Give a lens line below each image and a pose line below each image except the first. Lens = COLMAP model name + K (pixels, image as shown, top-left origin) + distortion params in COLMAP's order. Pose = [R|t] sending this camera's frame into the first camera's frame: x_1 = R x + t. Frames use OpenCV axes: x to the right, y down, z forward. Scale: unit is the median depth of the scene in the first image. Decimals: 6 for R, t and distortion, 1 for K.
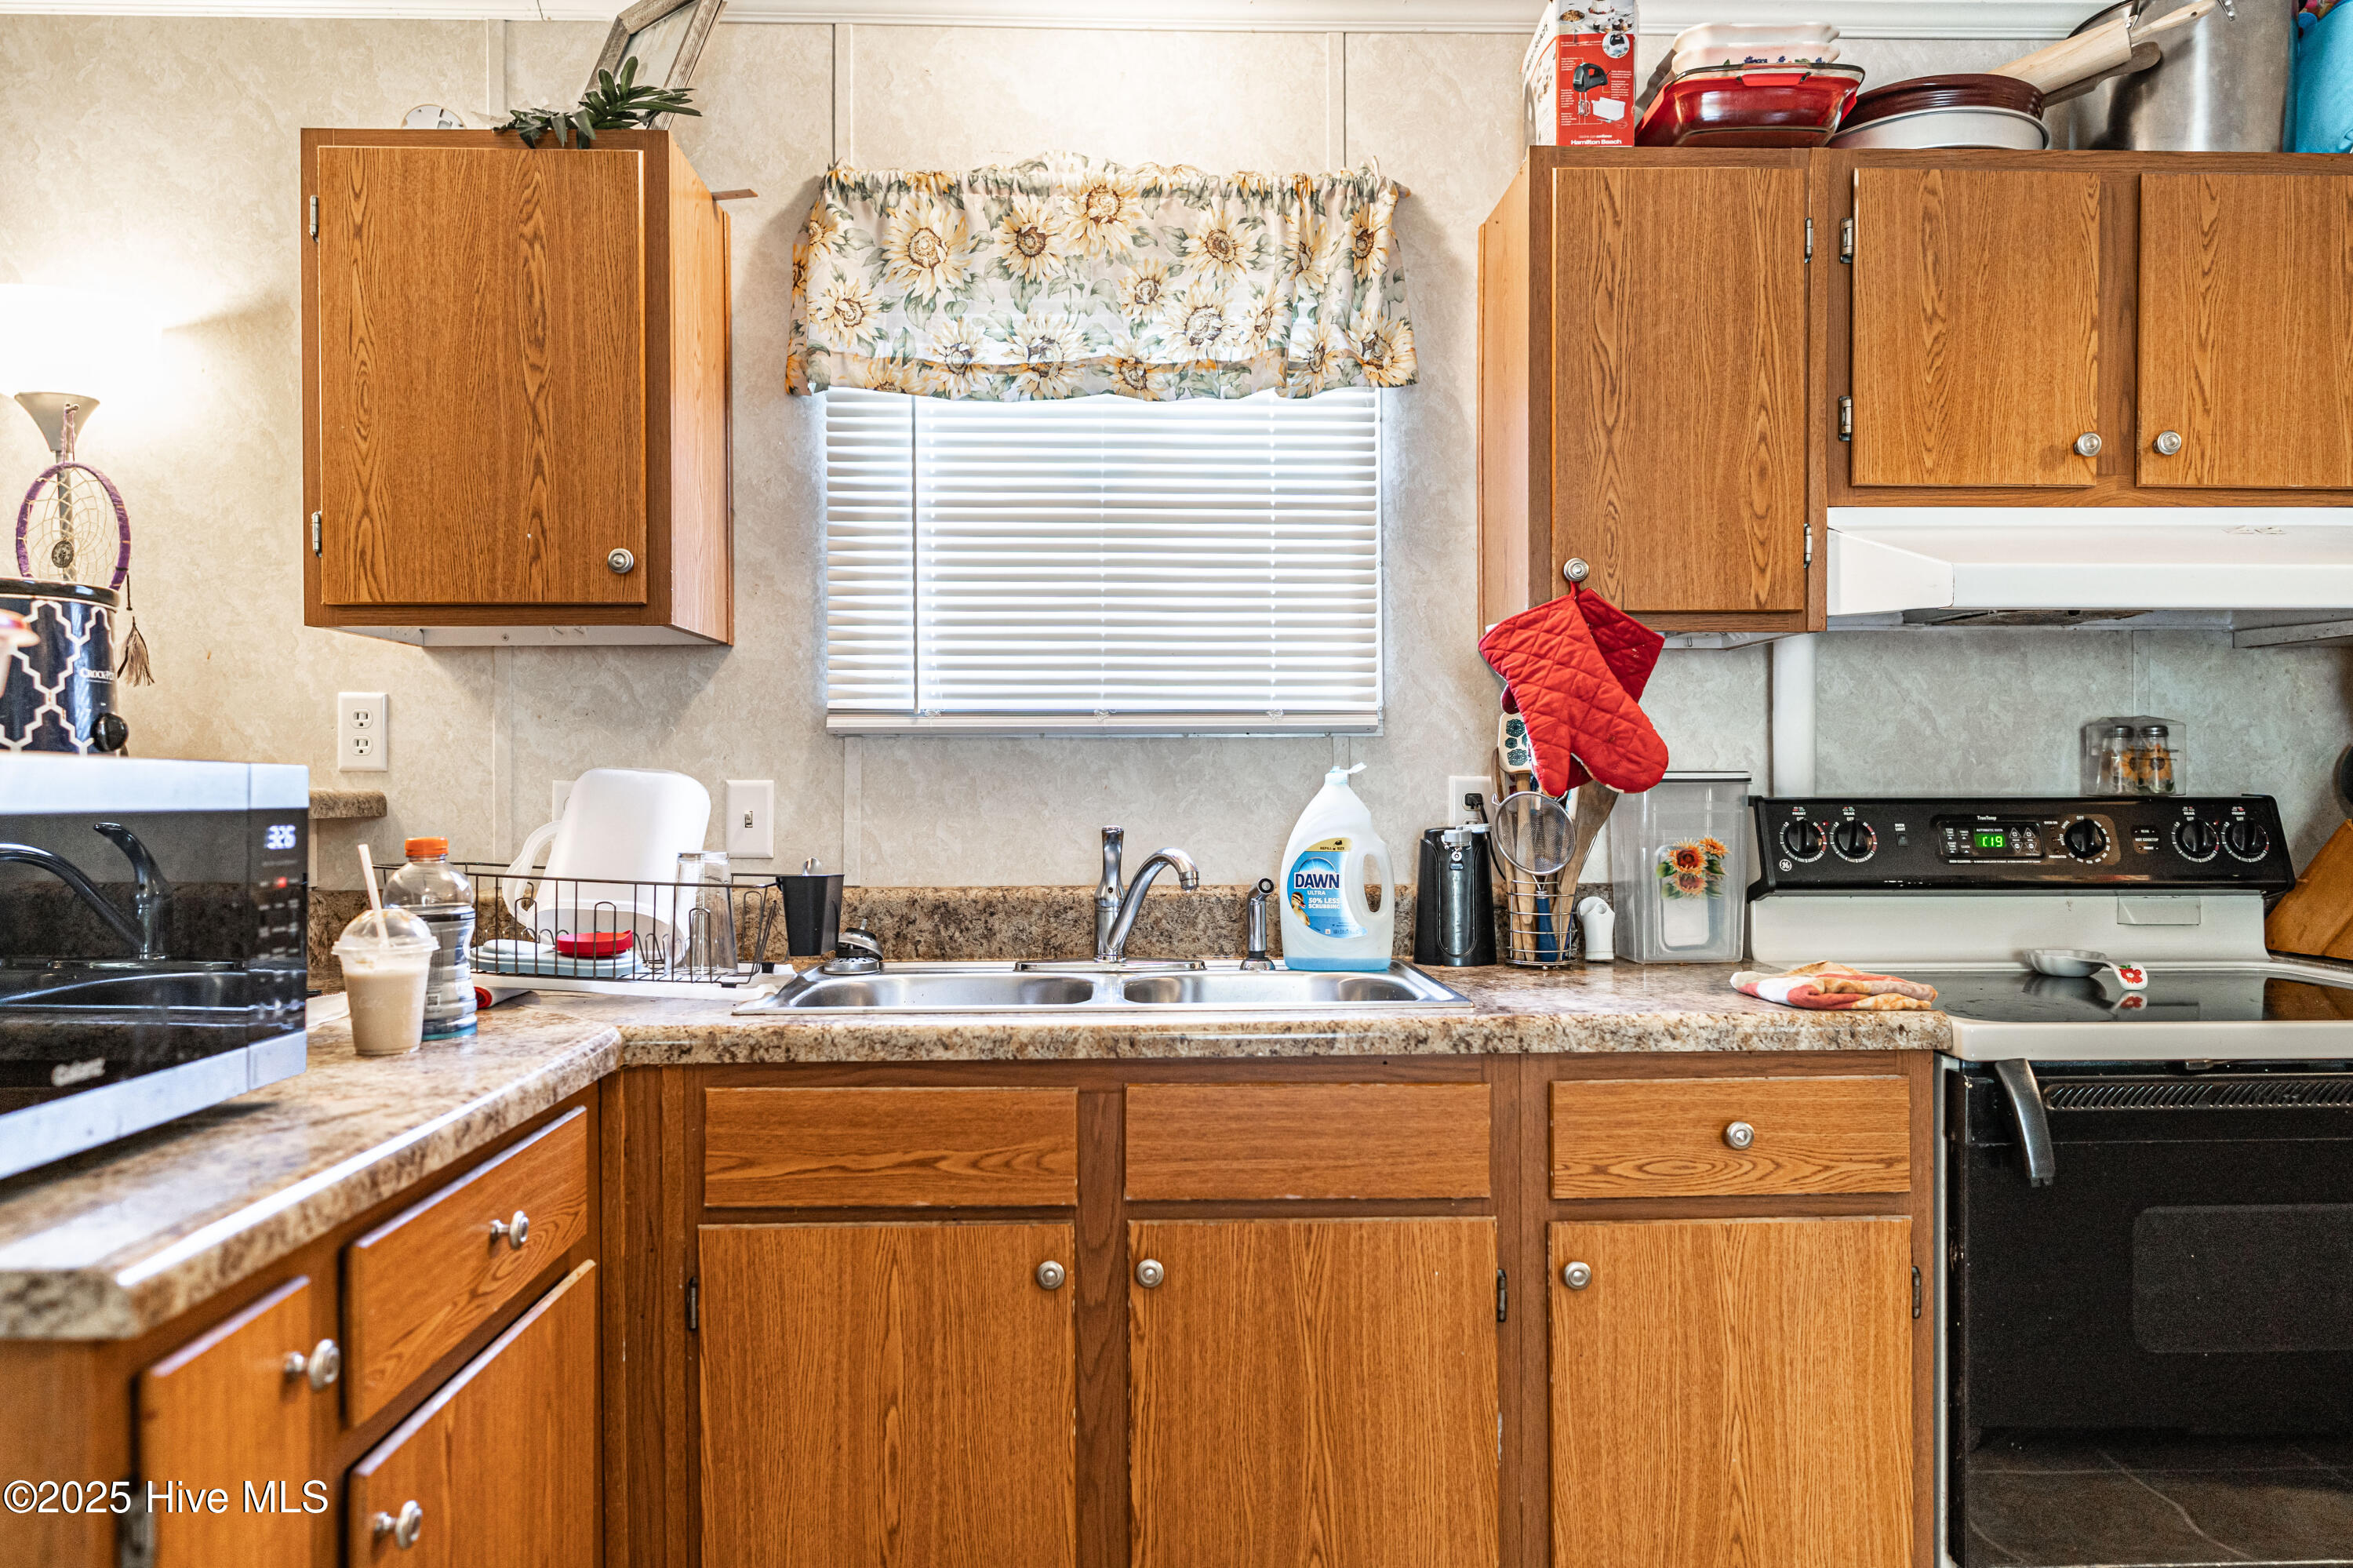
lens RADIAL K [[1572.6, 0, 1188.8], [0, 1572.6, 806.0], [0, 0, 1]] dist [-0.000323, 0.005010]
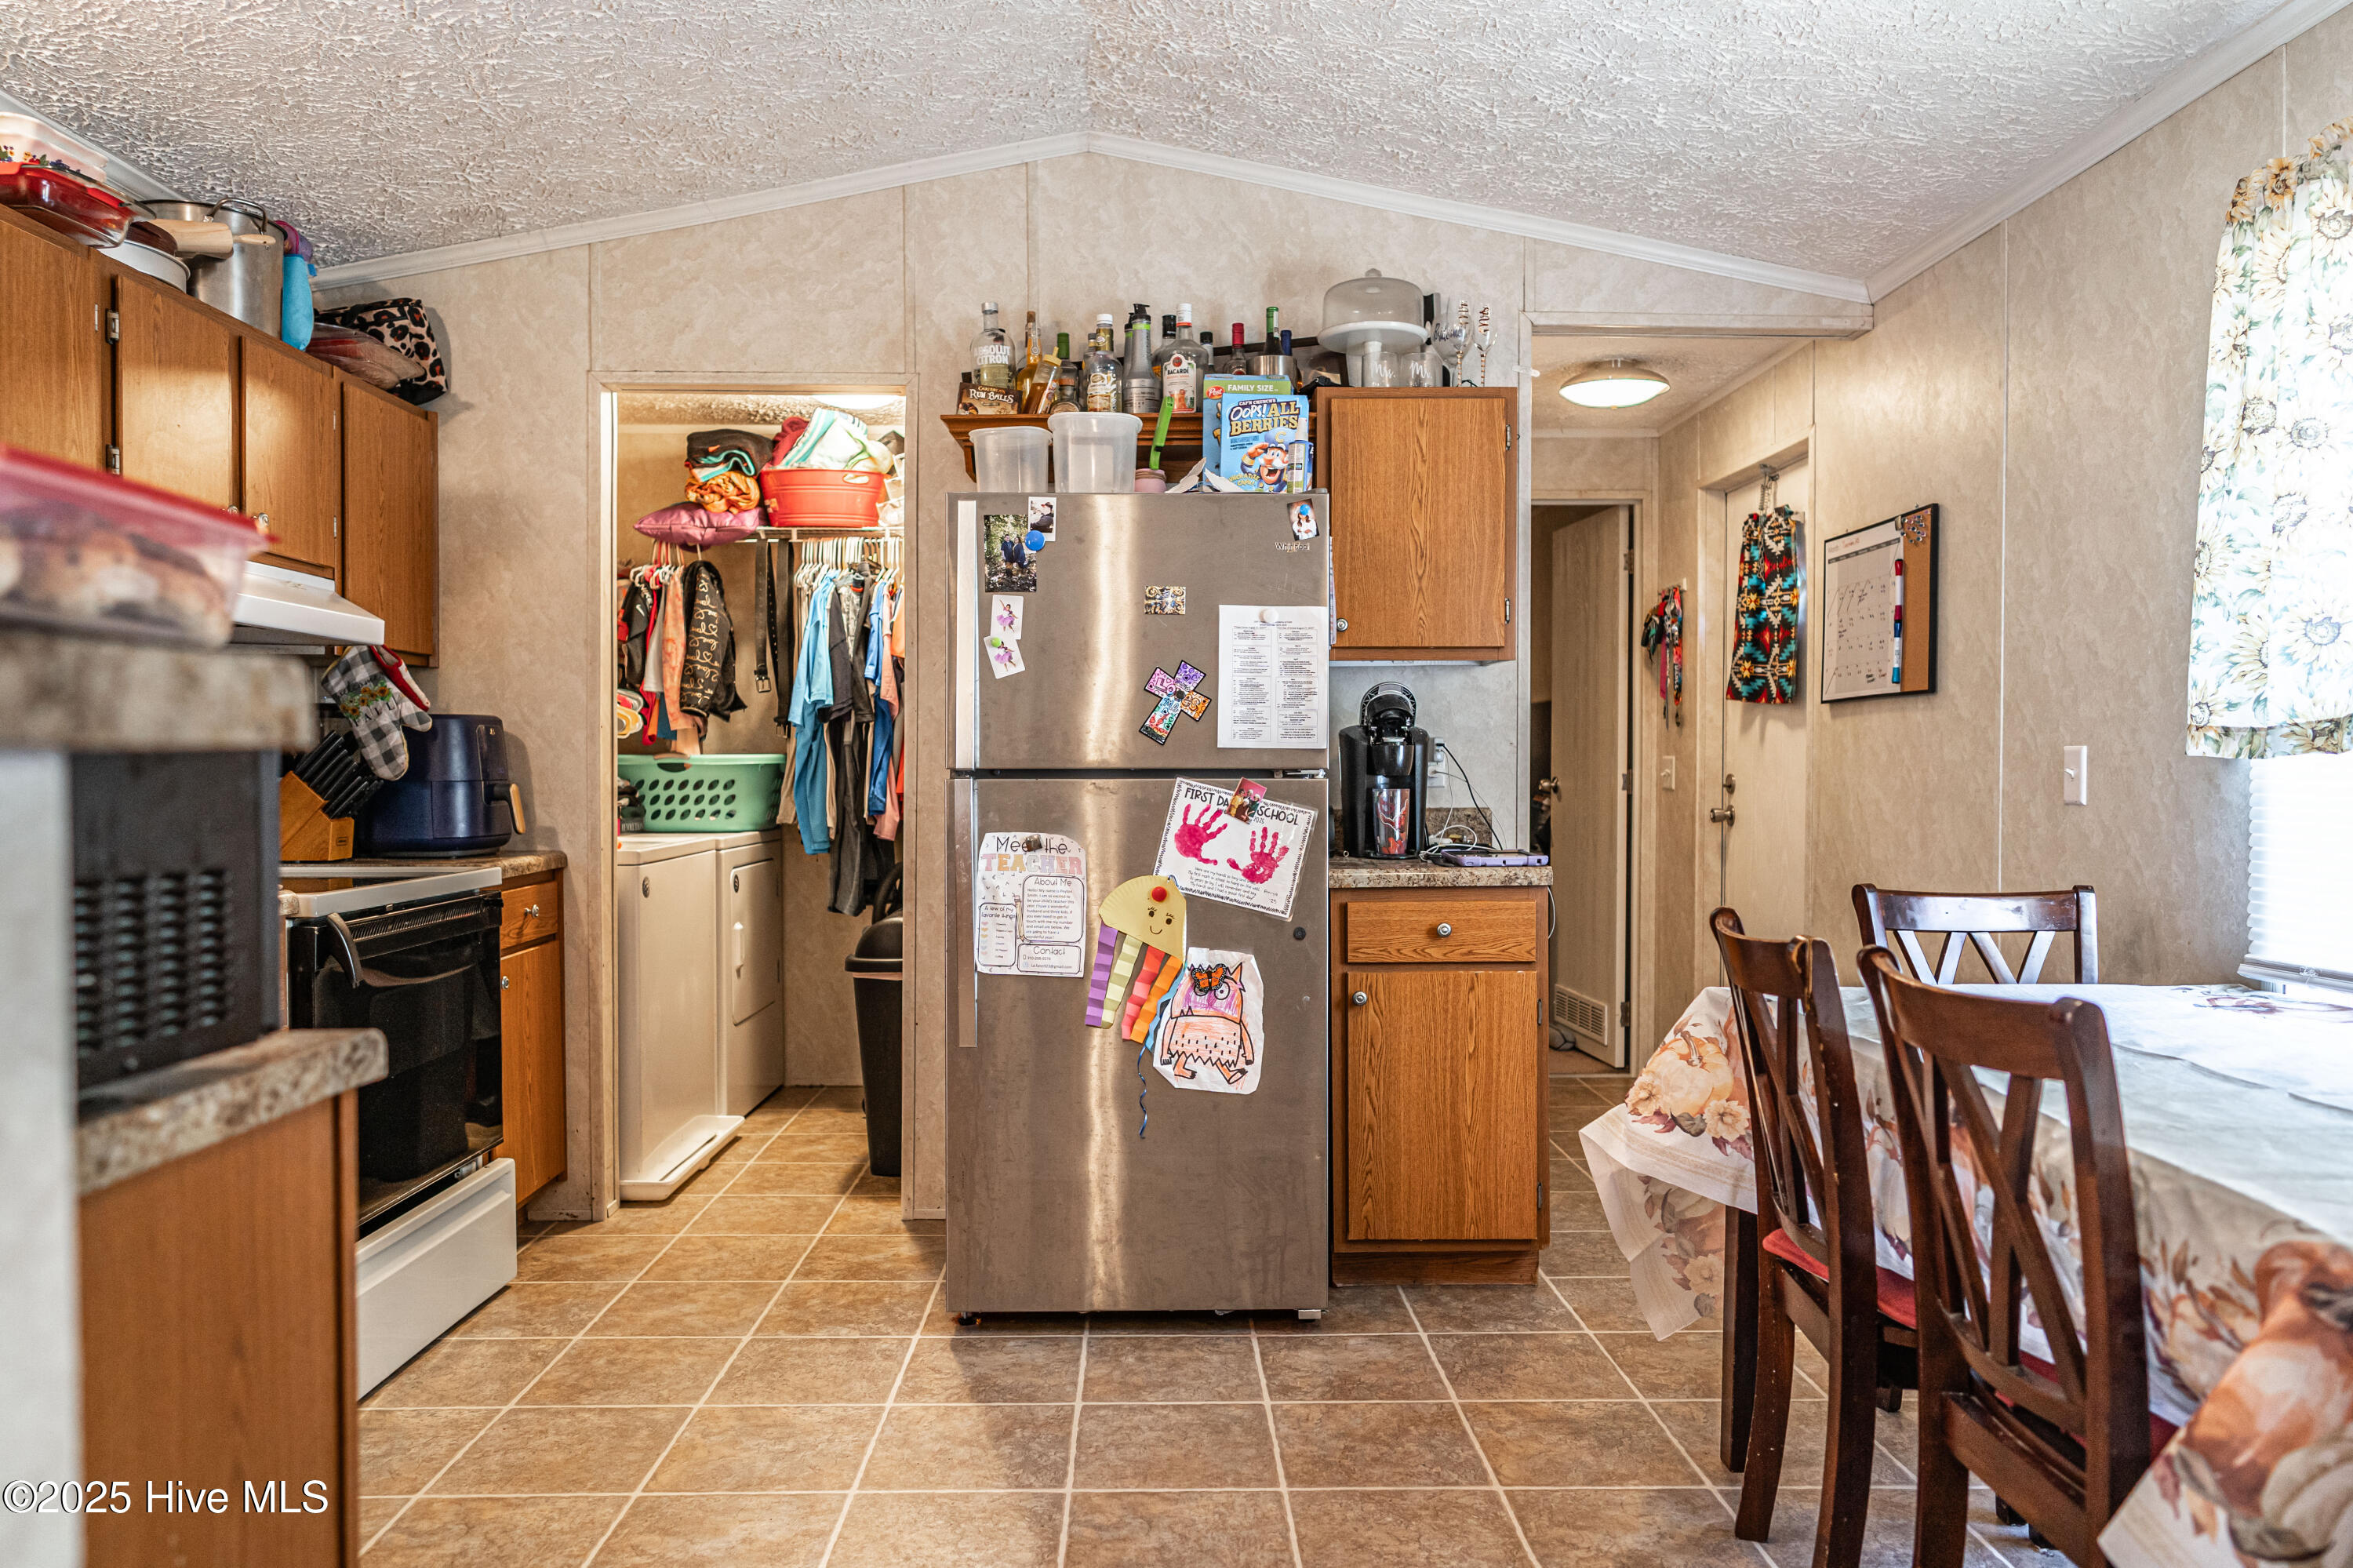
lens RADIAL K [[1572.6, 0, 1188.8], [0, 1572.6, 806.0], [0, 0, 1]] dist [-0.000323, 0.005010]
pose [[0.011586, -0.022020, 0.999690, -0.867915], [0.019463, 0.999573, 0.021792, 0.027974], [-0.999743, 0.019205, 0.012009, 0.090630]]
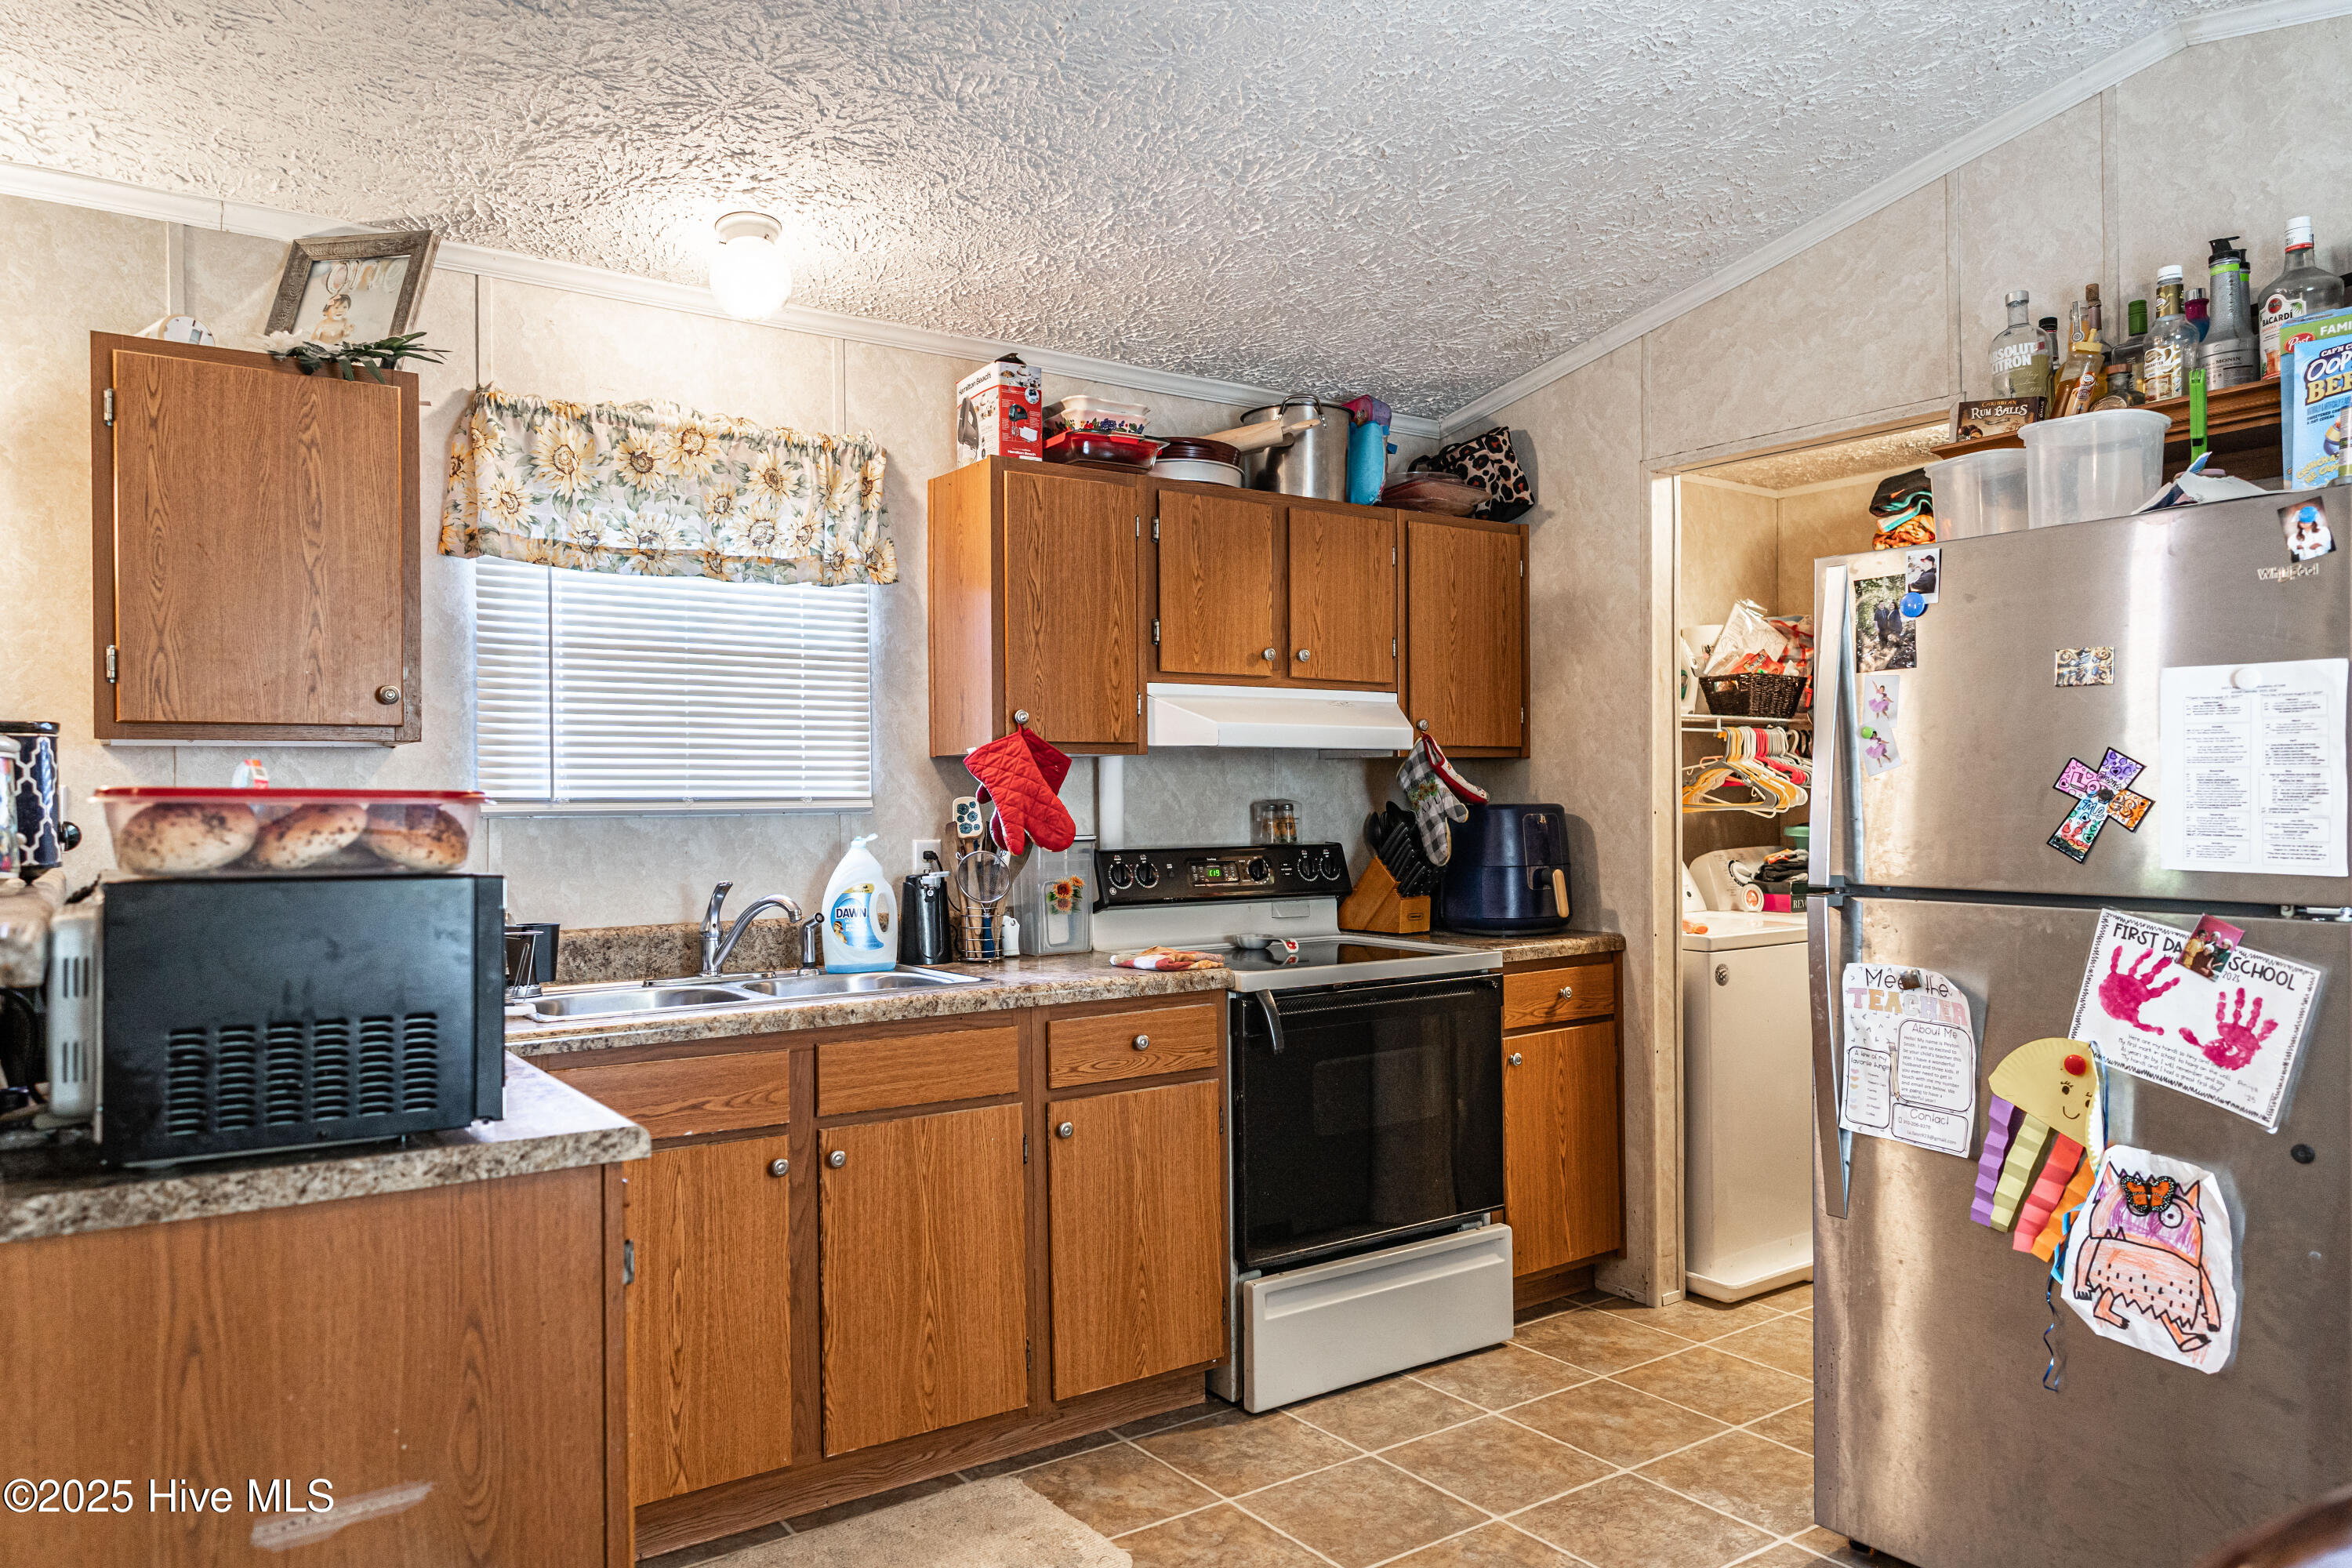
lens RADIAL K [[1571.9, 0, 1188.3], [0, 1571.9, 805.9], [0, 0, 1]] dist [-0.000323, 0.005010]
pose [[0.833450, -0.005918, 0.552564, -0.496810], [0.013976, 0.999849, -0.010372, -0.035817], [-0.552419, 0.016367, 0.833406, -0.446514]]
